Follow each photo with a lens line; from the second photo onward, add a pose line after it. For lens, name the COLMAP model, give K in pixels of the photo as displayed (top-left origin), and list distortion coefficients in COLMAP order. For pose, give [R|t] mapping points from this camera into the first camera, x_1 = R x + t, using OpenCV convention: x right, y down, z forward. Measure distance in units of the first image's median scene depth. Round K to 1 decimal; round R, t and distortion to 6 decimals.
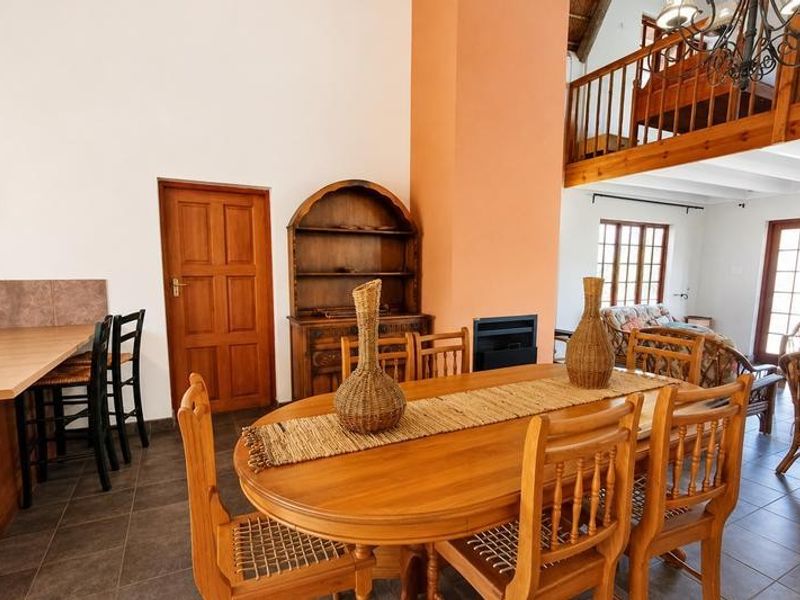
lens RADIAL K [[412.0, 0, 400.8], [0, 412.0, 323.4], [0, 0, 1]] dist [0.001279, 0.000301]
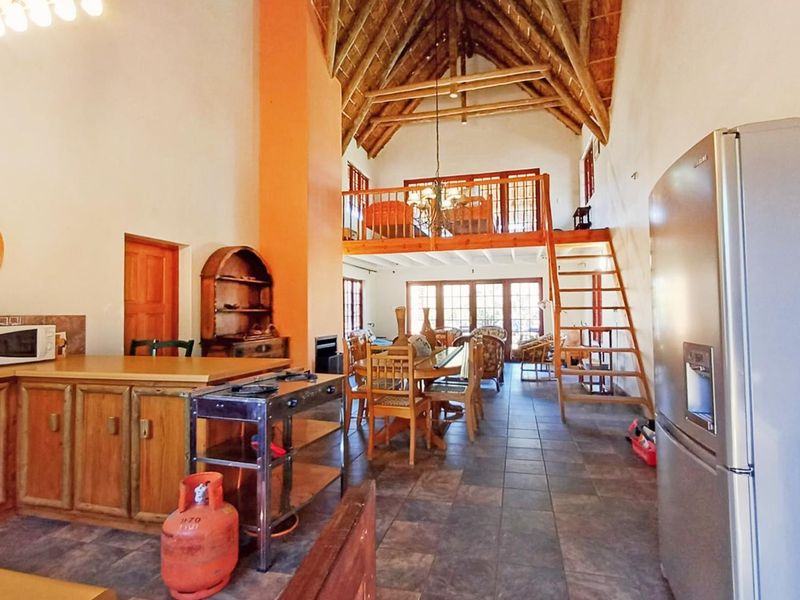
lens RADIAL K [[428.5, 0, 400.0], [0, 428.5, 300.0], [0, 0, 1]] dist [0.001995, 0.000131]
pose [[0.674769, 0.009967, 0.737962, -0.779789], [0.105692, 0.988297, -0.109989, 0.058189], [-0.730422, 0.152214, 0.665819, -0.336882]]
